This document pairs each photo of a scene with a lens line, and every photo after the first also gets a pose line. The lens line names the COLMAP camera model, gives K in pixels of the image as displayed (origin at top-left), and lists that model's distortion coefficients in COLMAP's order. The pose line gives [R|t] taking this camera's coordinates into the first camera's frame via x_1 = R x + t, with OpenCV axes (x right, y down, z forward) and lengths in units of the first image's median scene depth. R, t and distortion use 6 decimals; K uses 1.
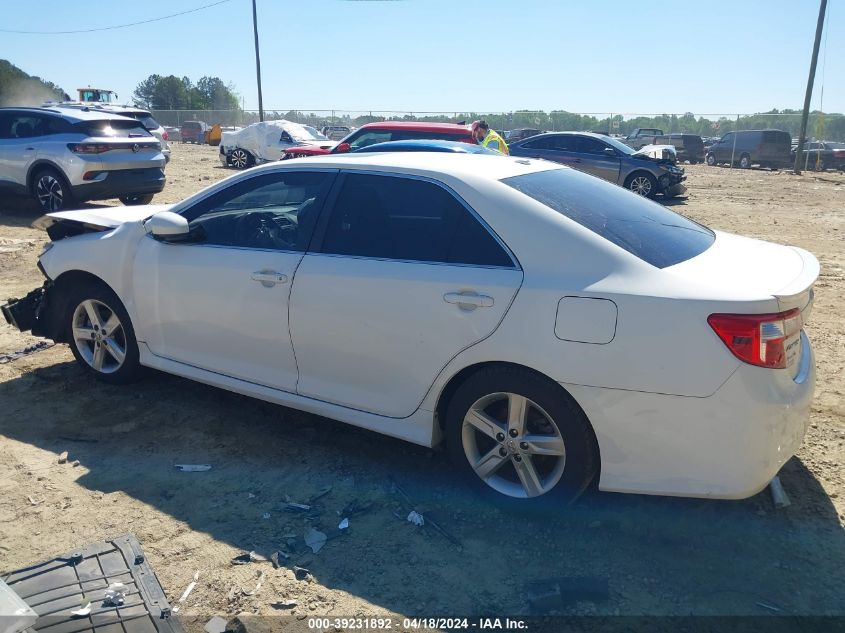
lens RADIAL K [[676.7, 0, 422.5], [0, 676.7, 316.5], [0, 0, 1]] dist [-0.001358, -0.002451]
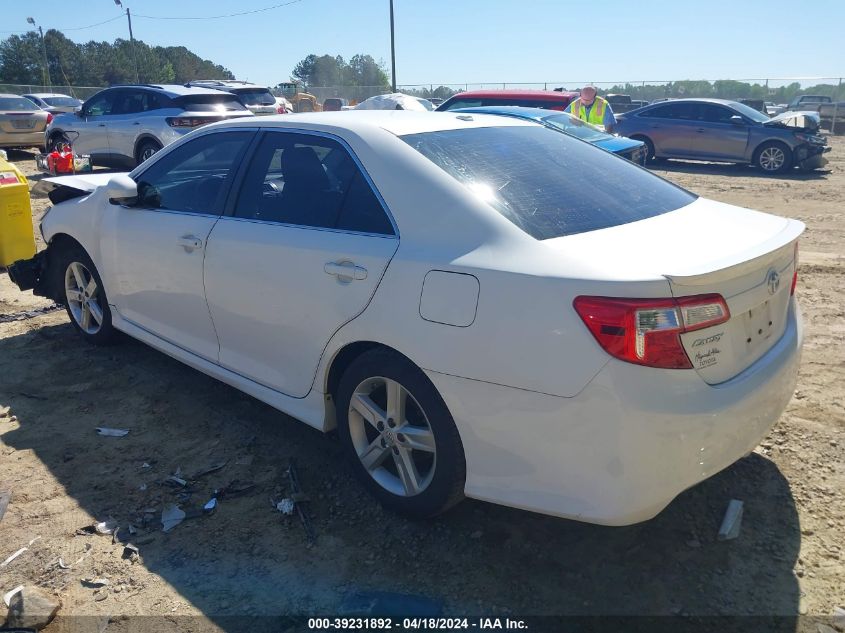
lens RADIAL K [[676.7, 0, 422.5], [0, 676.7, 316.5], [0, 0, 1]] dist [-0.001358, -0.002451]
pose [[0.976779, 0.045804, -0.209298, 0.328564], [-0.038816, 0.998547, 0.037380, -0.001587], [0.210706, -0.028388, 0.977137, 0.135516]]
